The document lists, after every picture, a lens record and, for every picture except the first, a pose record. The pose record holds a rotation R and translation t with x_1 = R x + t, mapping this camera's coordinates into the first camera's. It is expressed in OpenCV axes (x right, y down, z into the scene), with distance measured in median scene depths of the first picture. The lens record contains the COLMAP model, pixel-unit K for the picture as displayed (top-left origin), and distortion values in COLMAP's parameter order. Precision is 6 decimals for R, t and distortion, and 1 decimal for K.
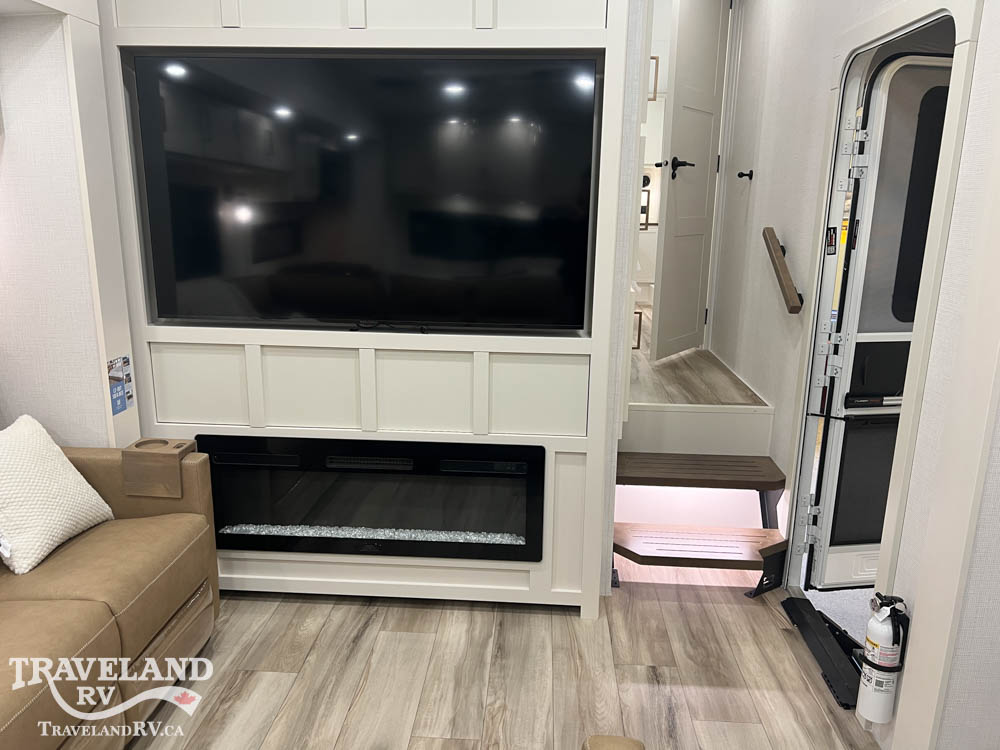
lens RADIAL K [[750.3, 0, 496.7], [0, 750.3, 384.5], [0, 0, 1]] dist [0.035682, -0.034288]
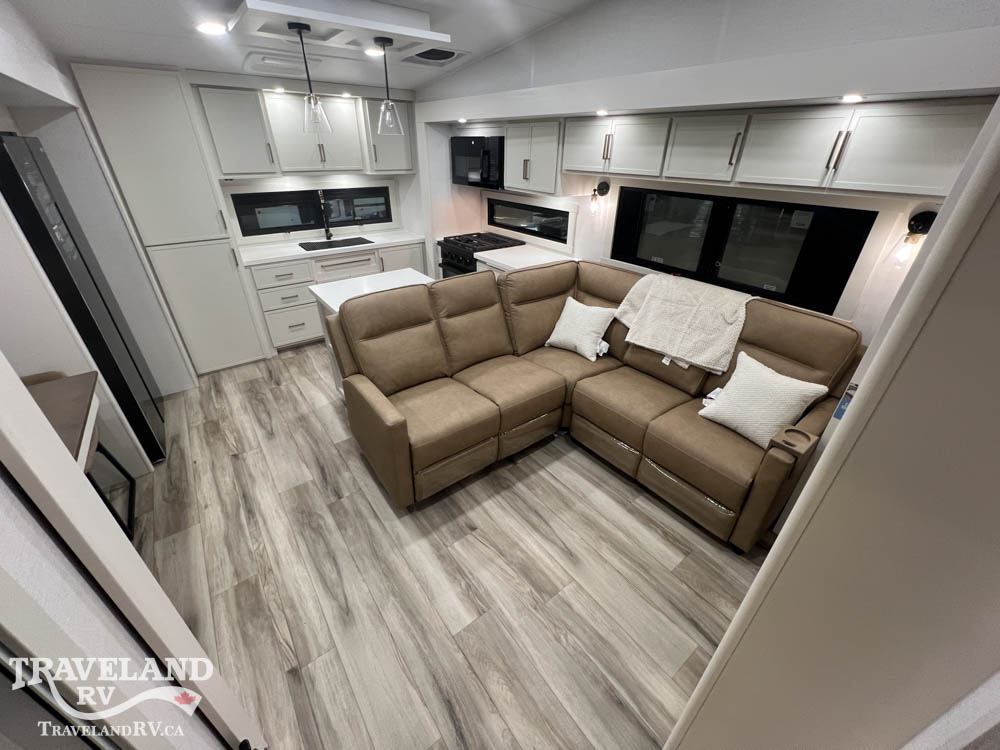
lens RADIAL K [[400.2, 0, 497.8], [0, 400.2, 372.6], [0, 0, 1]] dist [-0.001237, -0.000008]
pose [[-0.756497, 0.304815, -0.578619, 0.326171], [-0.178109, 0.755277, 0.630741, -0.347548], [0.629277, 0.580211, -0.517075, 0.896039]]
